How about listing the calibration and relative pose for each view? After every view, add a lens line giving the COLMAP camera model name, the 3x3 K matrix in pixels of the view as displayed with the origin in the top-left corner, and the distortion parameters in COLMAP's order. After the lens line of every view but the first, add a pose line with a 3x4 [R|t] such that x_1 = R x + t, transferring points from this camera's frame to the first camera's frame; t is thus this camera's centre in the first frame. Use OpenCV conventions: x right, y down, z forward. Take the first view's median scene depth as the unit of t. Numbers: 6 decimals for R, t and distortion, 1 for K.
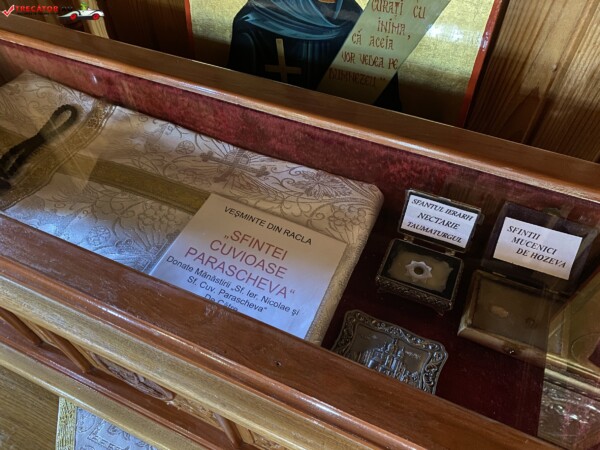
lens RADIAL K [[456.6, 0, 301.0], [0, 456.6, 230.7], [0, 0, 1]] dist [0.065948, -0.090883]
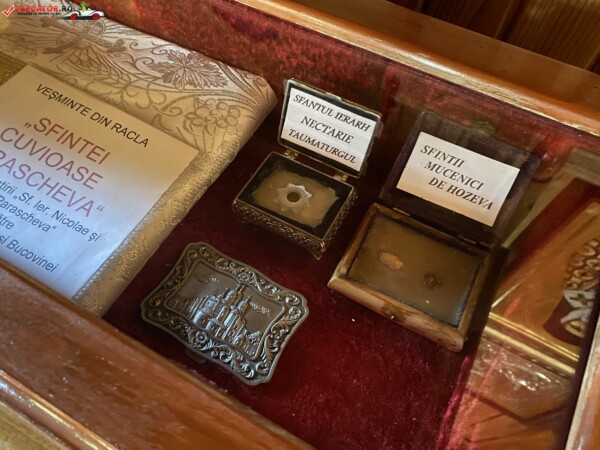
lens RADIAL K [[456.6, 0, 301.0], [0, 456.6, 230.7], [0, 0, 1]] dist [0.065948, -0.090883]
pose [[0.996037, 0.088731, 0.006011, 0.268105], [-0.088740, 0.987117, 0.133136, 0.042446], [0.005880, -0.133142, 0.991079, 0.273531]]
